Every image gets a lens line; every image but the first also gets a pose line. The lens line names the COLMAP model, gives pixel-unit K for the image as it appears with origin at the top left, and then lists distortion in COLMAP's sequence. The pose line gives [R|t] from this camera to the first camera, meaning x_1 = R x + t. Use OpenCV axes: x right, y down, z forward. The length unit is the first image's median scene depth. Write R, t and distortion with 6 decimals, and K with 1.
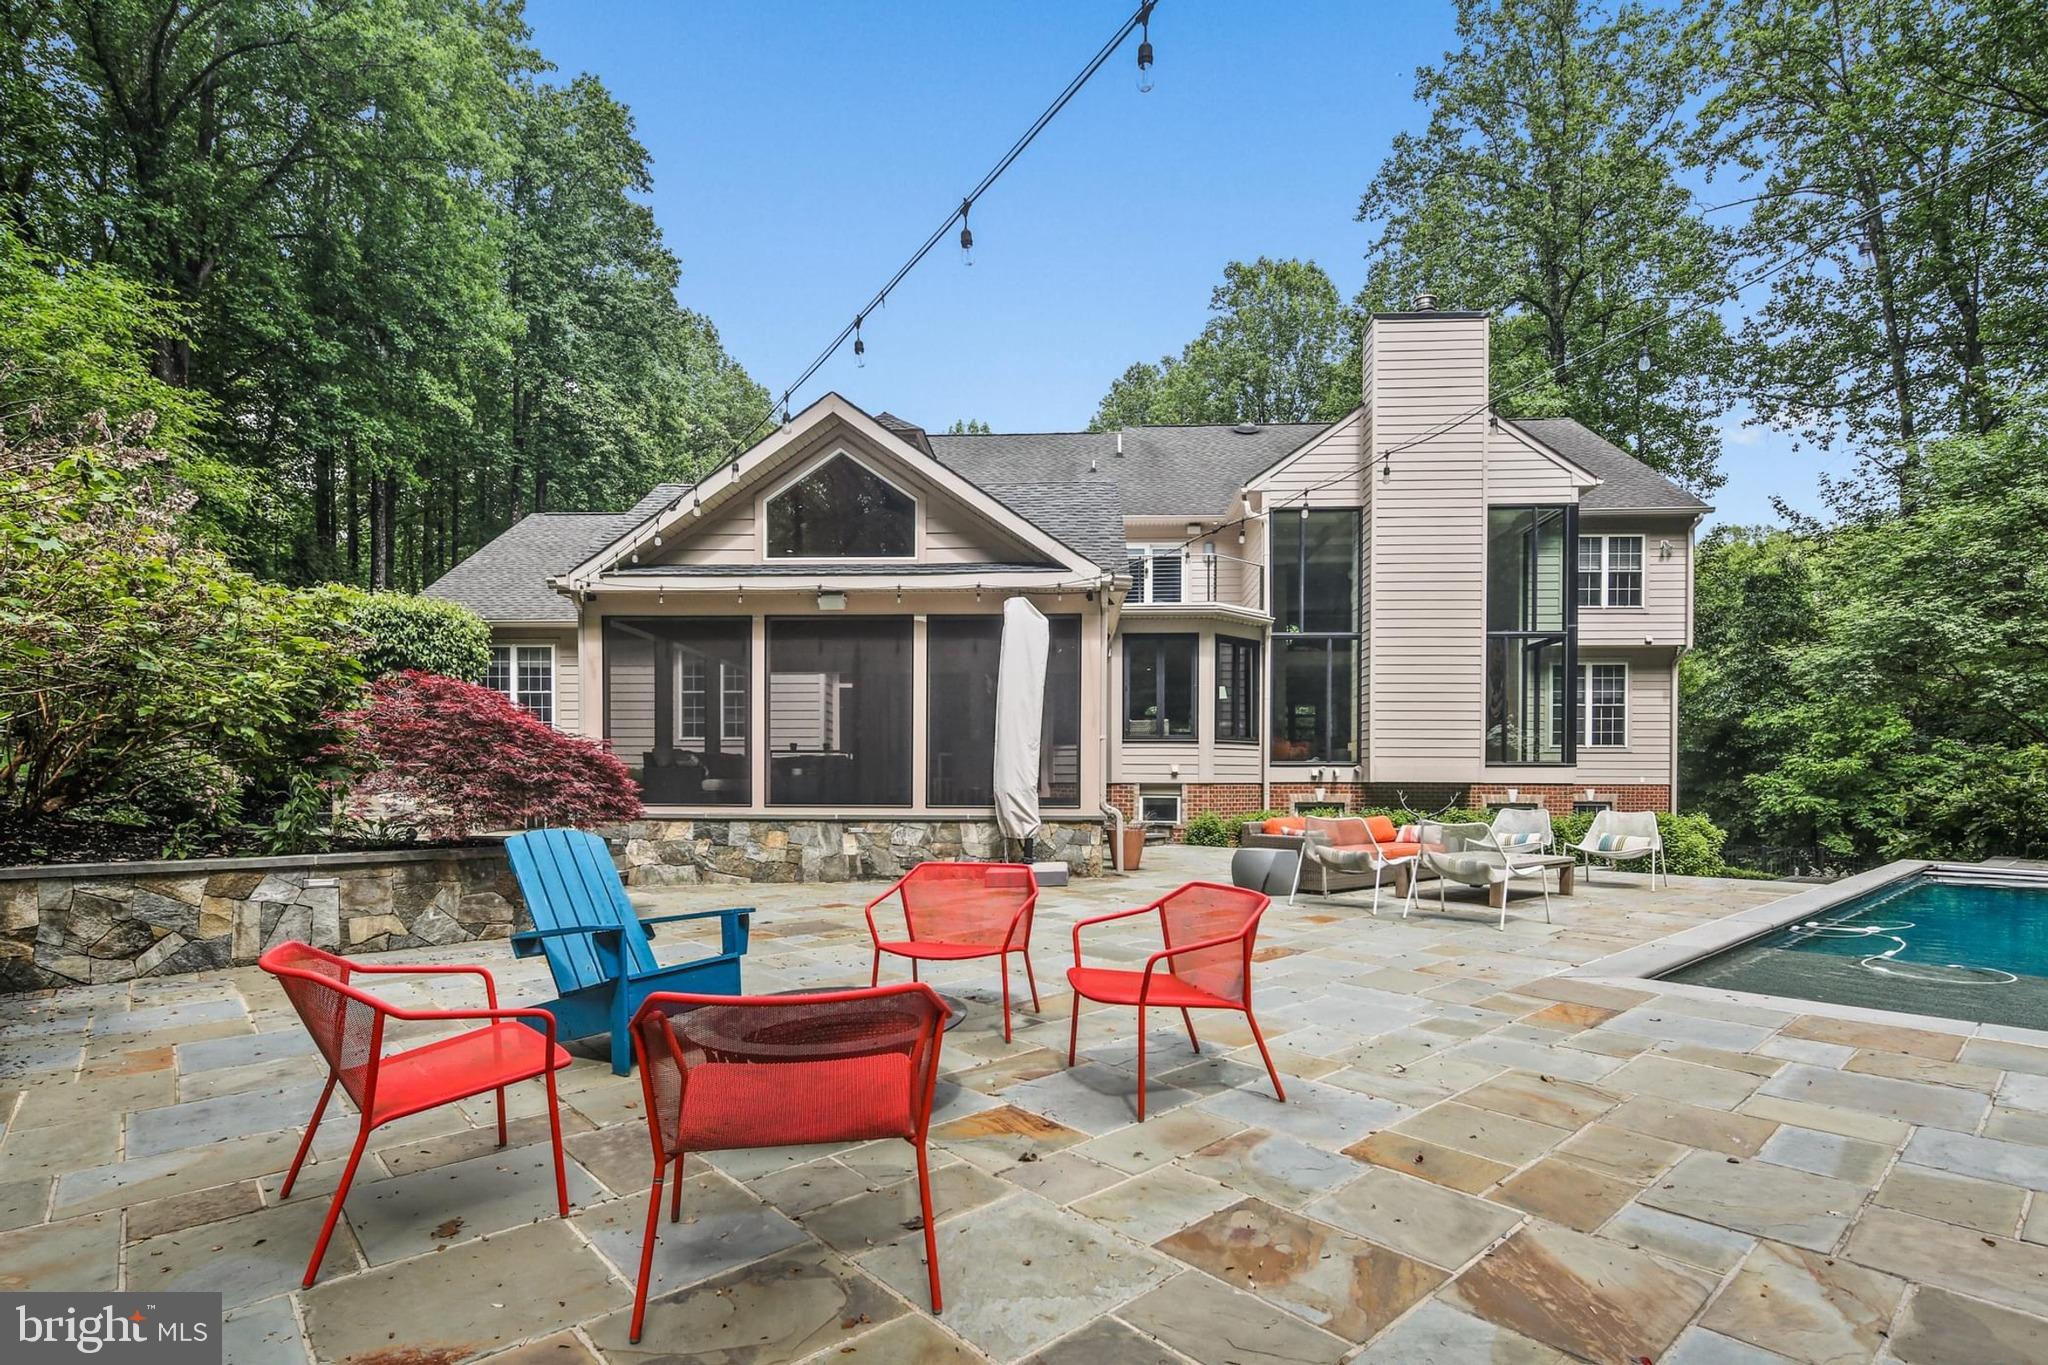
lens RADIAL K [[1004.9, 0, 1025.0], [0, 1004.9, 797.0], [0, 0, 1]] dist [0.015569, 0.000020]
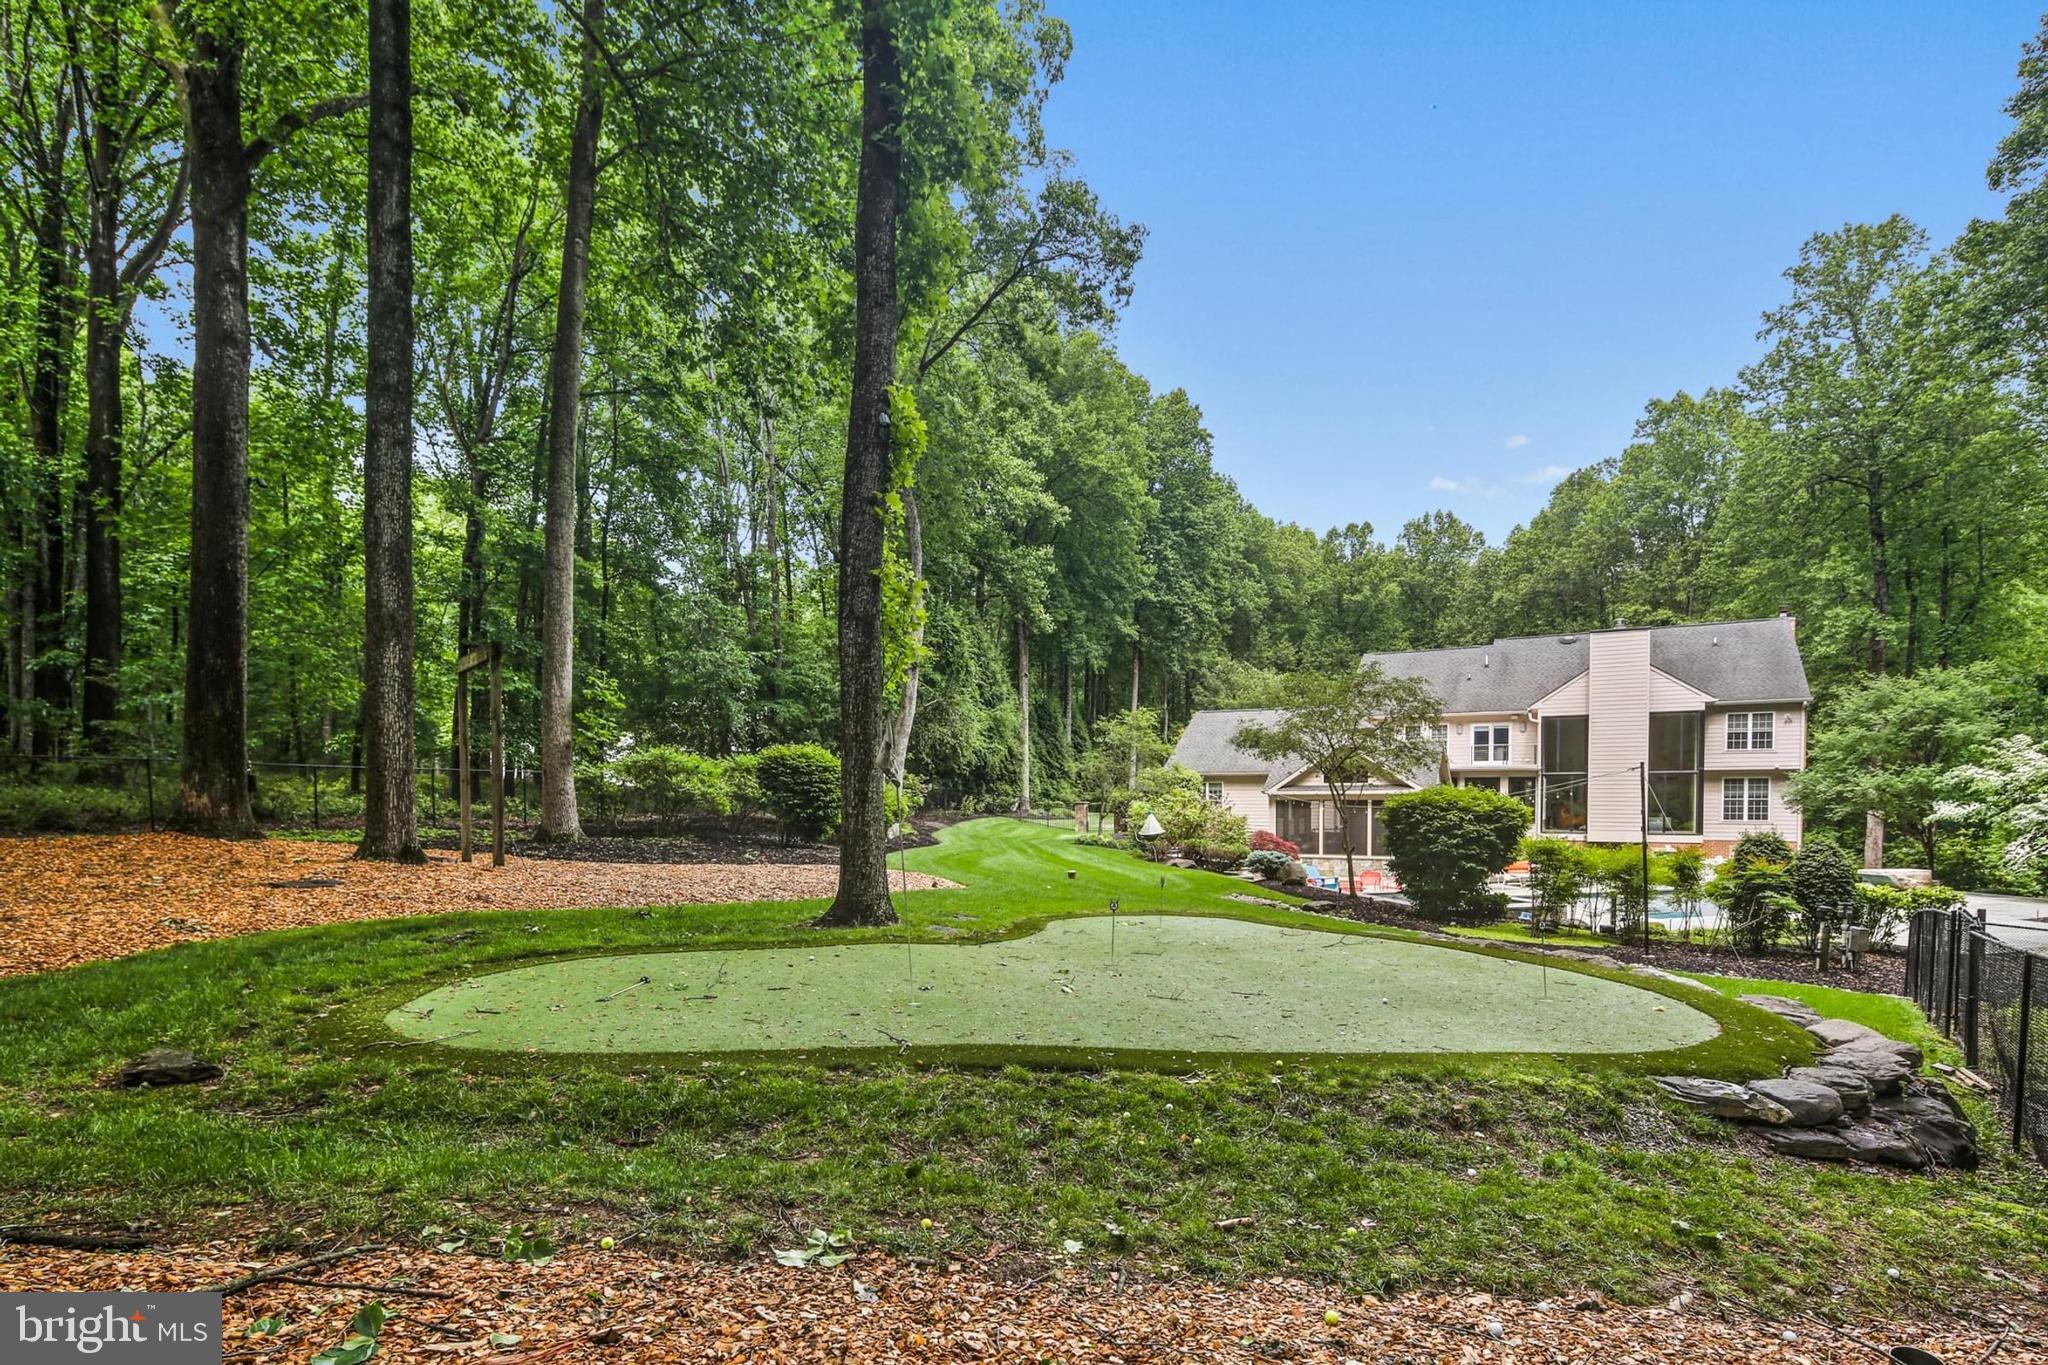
lens RADIAL K [[1004.9, 0, 1025.0], [0, 1004.9, 797.0], [0, 0, 1]] dist [0.015569, 0.000020]
pose [[0.893383, -0.005959, -0.449256, 0.226654], [0.004306, 0.999980, -0.004700, -0.104277], [0.449274, 0.002264, 0.893391, -1.505664]]
